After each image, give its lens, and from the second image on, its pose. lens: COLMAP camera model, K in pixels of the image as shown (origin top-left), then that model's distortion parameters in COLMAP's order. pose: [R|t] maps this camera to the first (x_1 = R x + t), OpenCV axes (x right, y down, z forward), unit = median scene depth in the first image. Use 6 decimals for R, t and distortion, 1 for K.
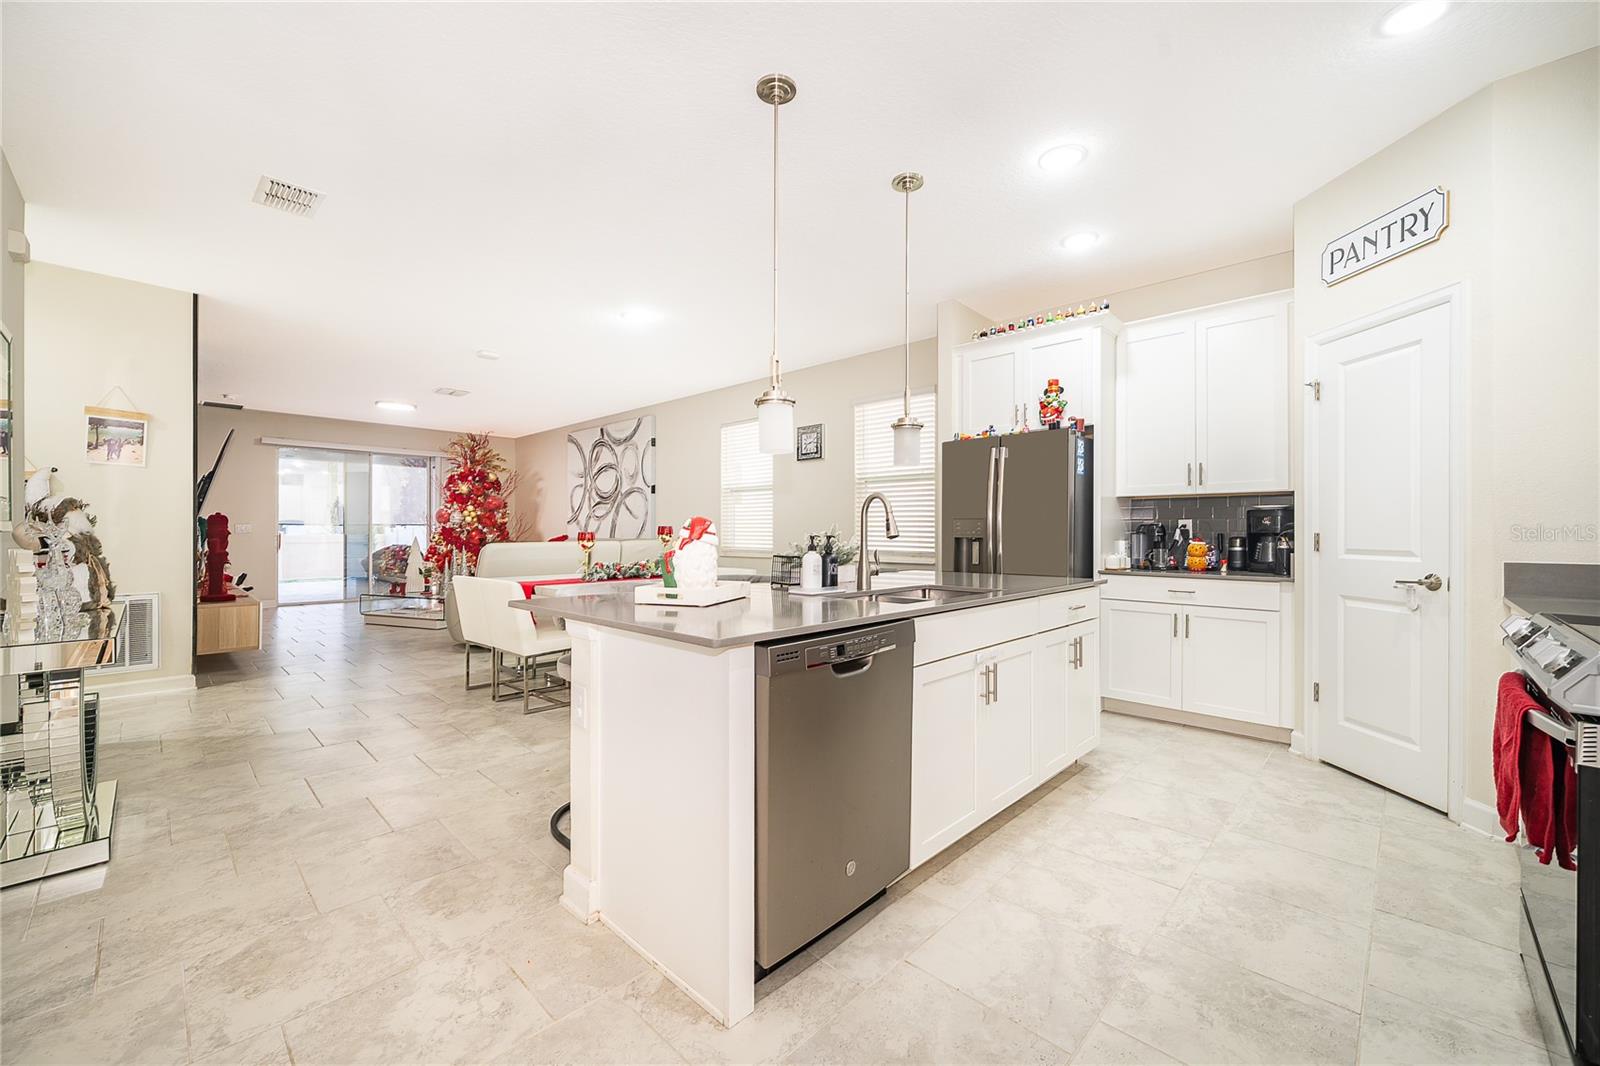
lens RADIAL K [[637.8, 0, 776.5], [0, 637.8, 532.5], [0, 0, 1]] dist [-0.001891, -0.000399]
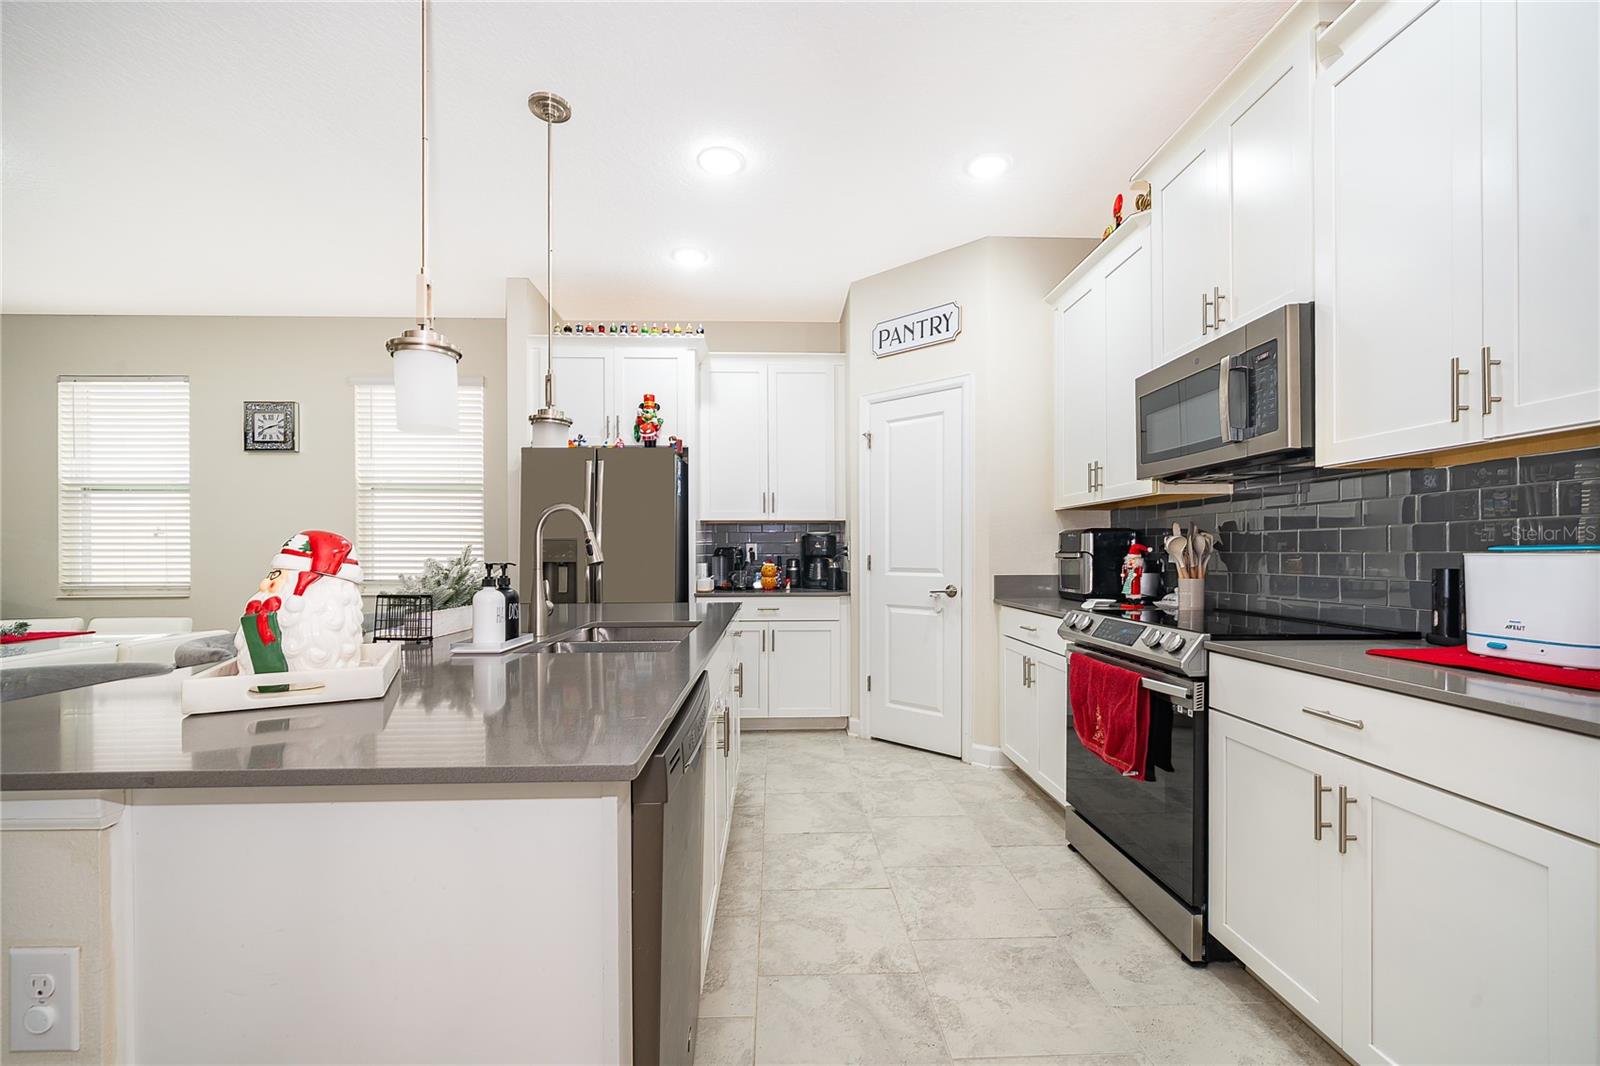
lens RADIAL K [[654.8, 0, 801.5], [0, 654.8, 557.8], [0, 0, 1]] dist [-0.002375, 0.000017]
pose [[0.675886, -0.008220, 0.736960, -0.178210], [0.005108, 0.999966, 0.006469, -0.003120], [-0.736989, -0.000608, 0.675905, 0.234406]]
